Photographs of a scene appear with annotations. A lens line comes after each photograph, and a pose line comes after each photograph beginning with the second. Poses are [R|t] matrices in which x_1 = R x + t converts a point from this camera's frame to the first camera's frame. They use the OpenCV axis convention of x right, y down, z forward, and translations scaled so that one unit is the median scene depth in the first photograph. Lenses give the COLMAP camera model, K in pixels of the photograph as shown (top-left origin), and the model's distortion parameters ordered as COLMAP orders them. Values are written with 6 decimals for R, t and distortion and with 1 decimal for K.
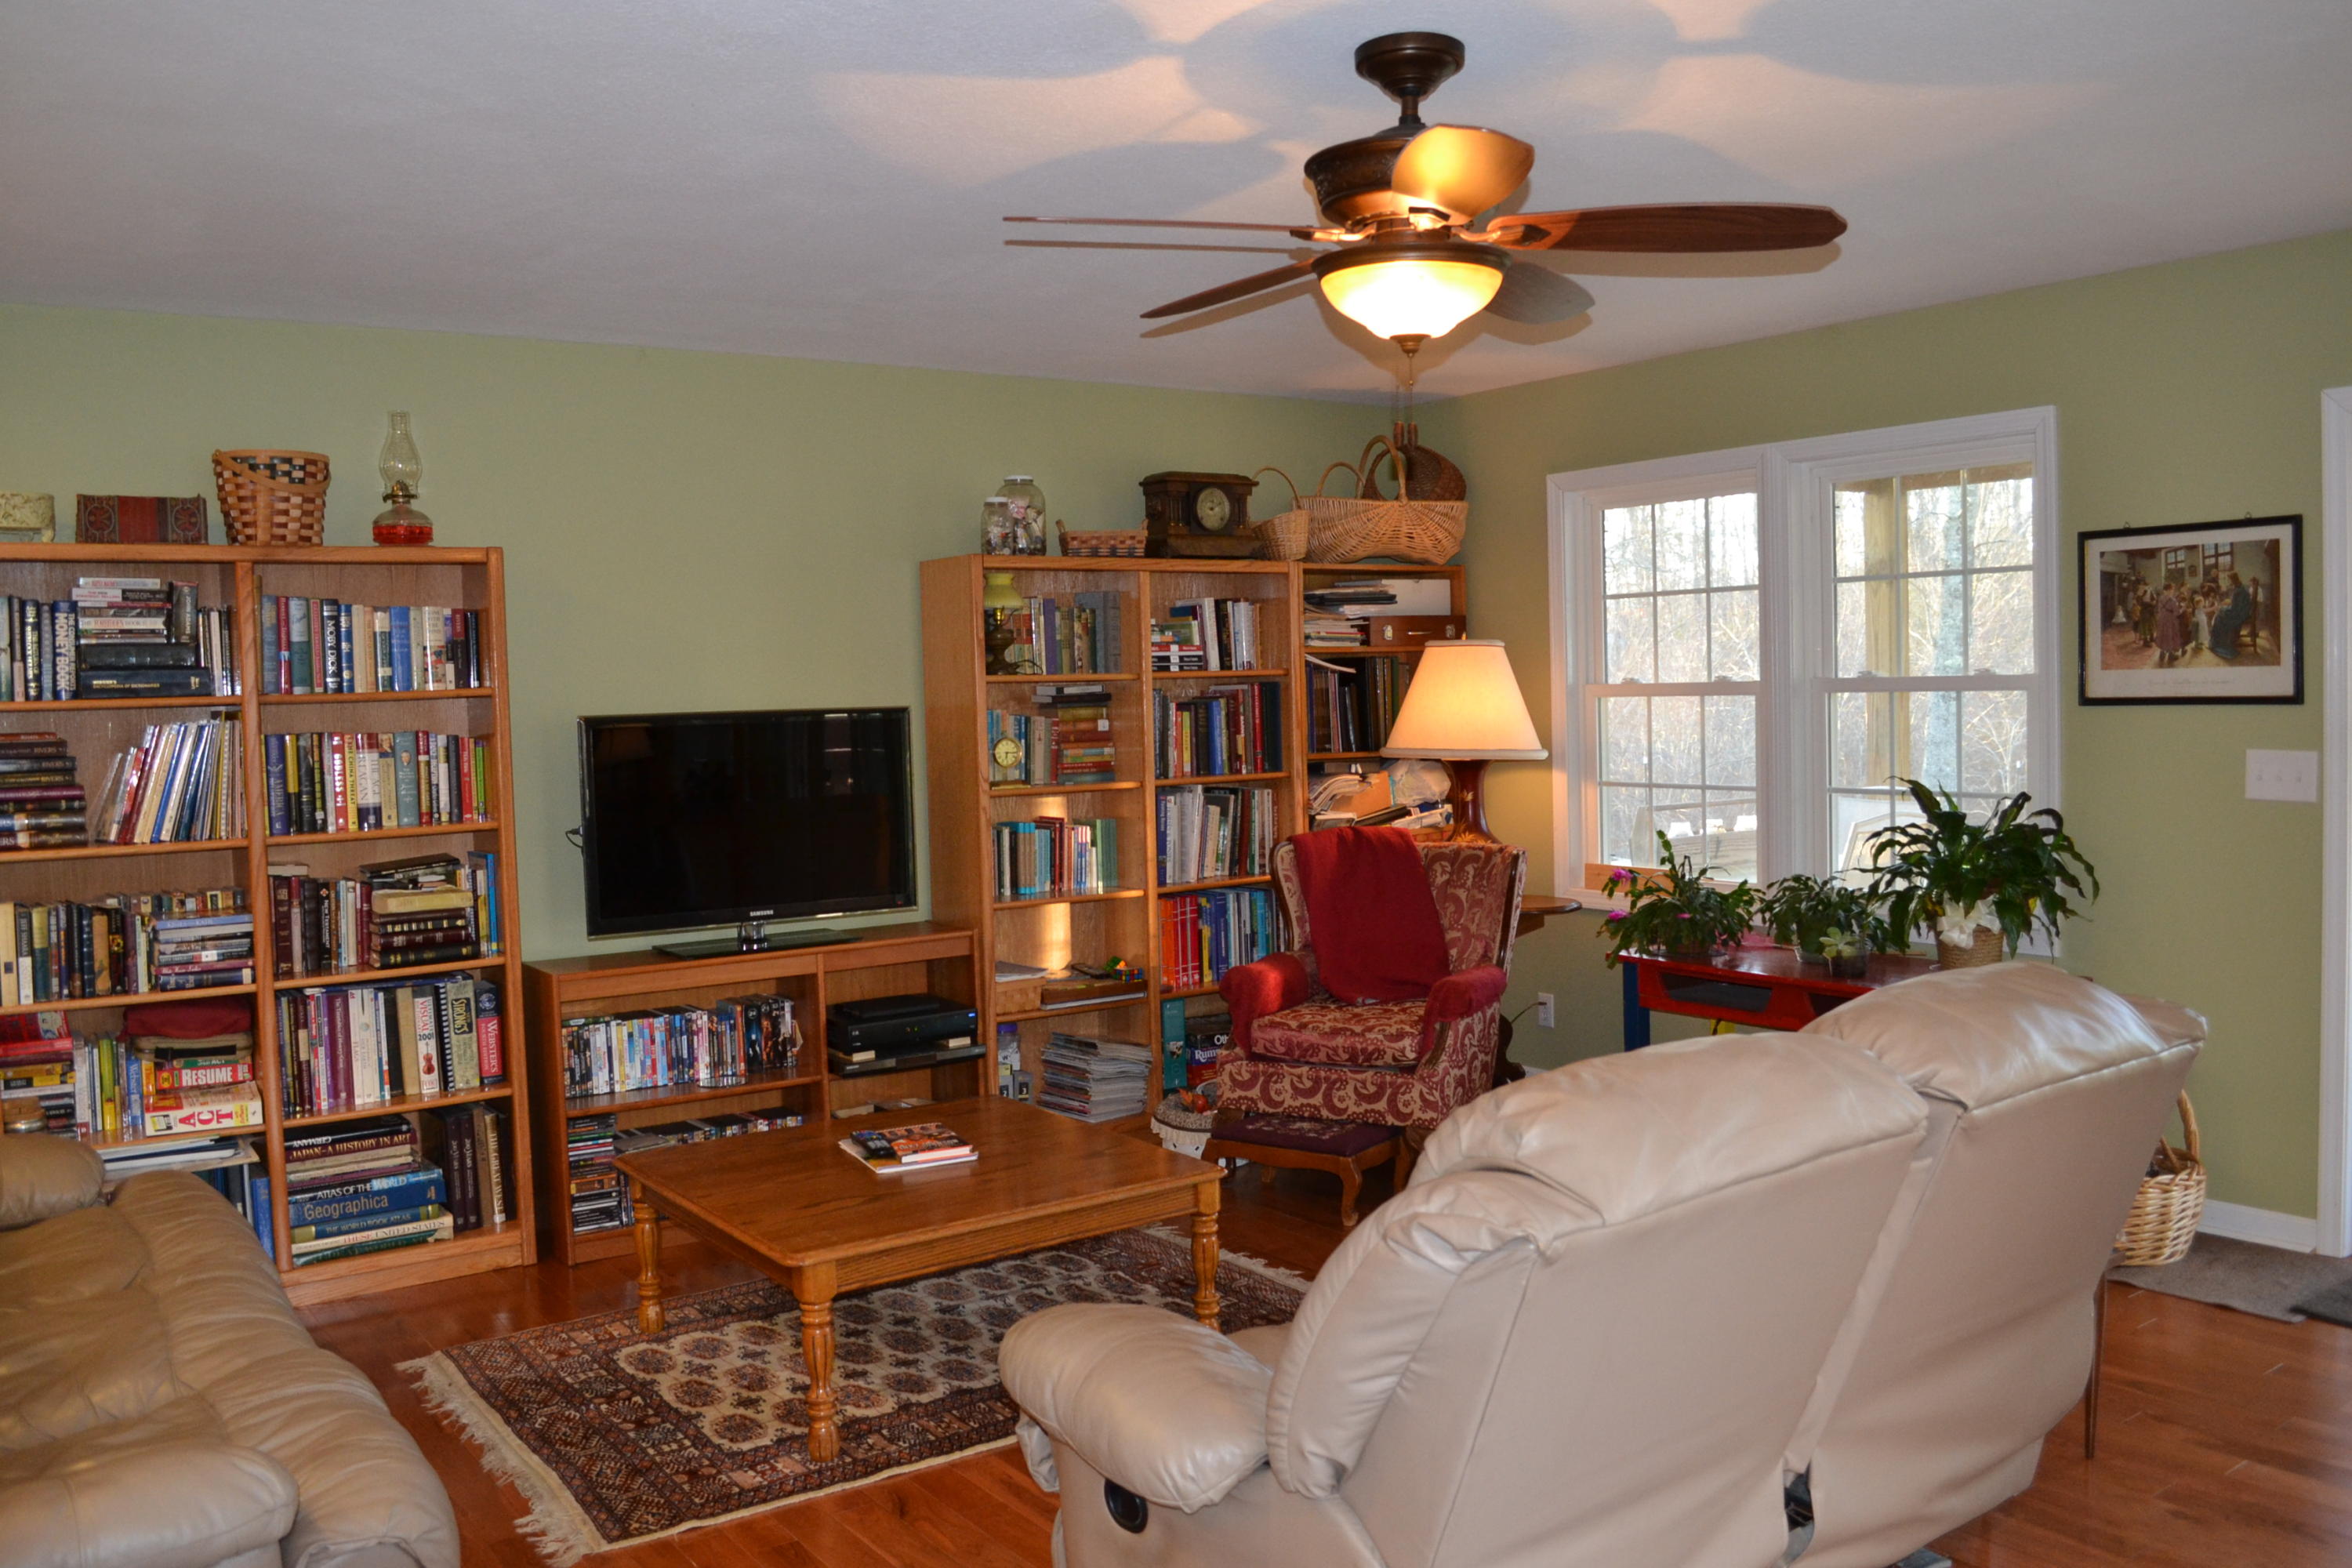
lens RADIAL K [[1879.3, 0, 1168.9], [0, 1879.3, 789.1], [0, 0, 1]] dist [-0.086971, 0.014542]
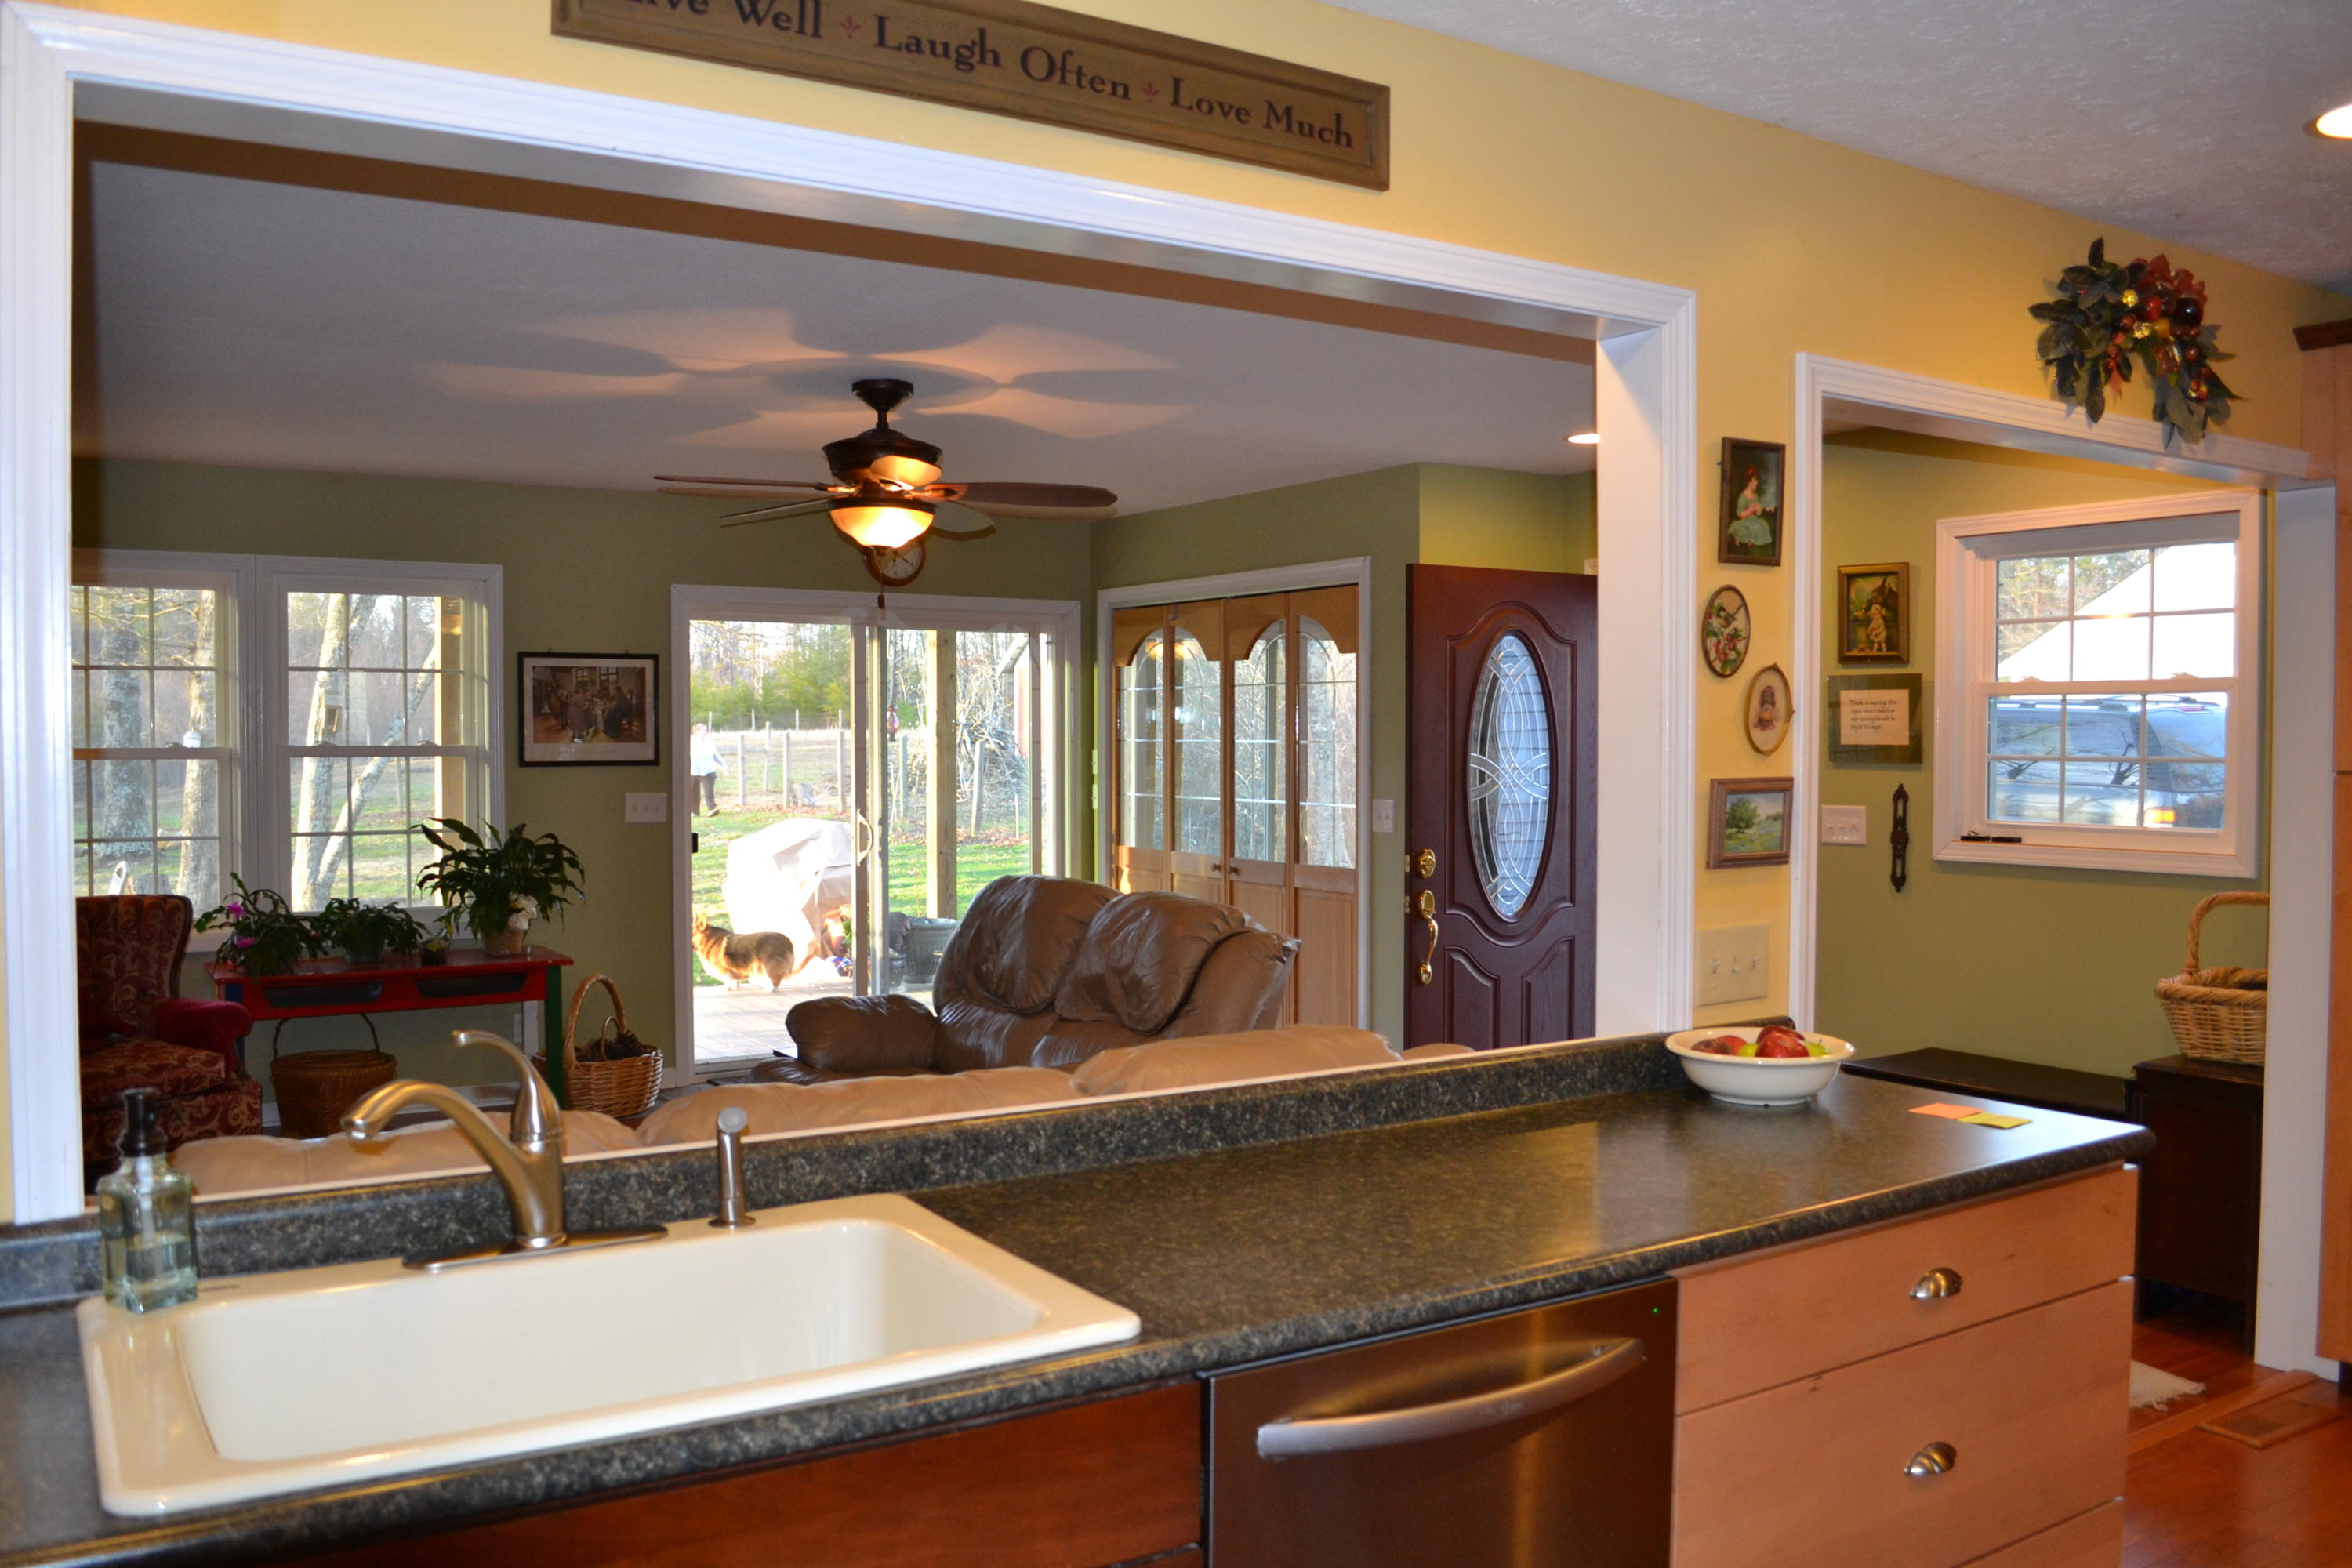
lens RADIAL K [[1879.3, 0, 1155.4], [0, 1879.3, 789.6], [0, 0, 1]] dist [-0.086971, 0.014542]
pose [[0.055058, -0.002624, 0.998480, -1.016038], [0.052410, 0.998626, -0.000266, 0.000765], [-0.997107, 0.052345, 0.055120, 0.407370]]
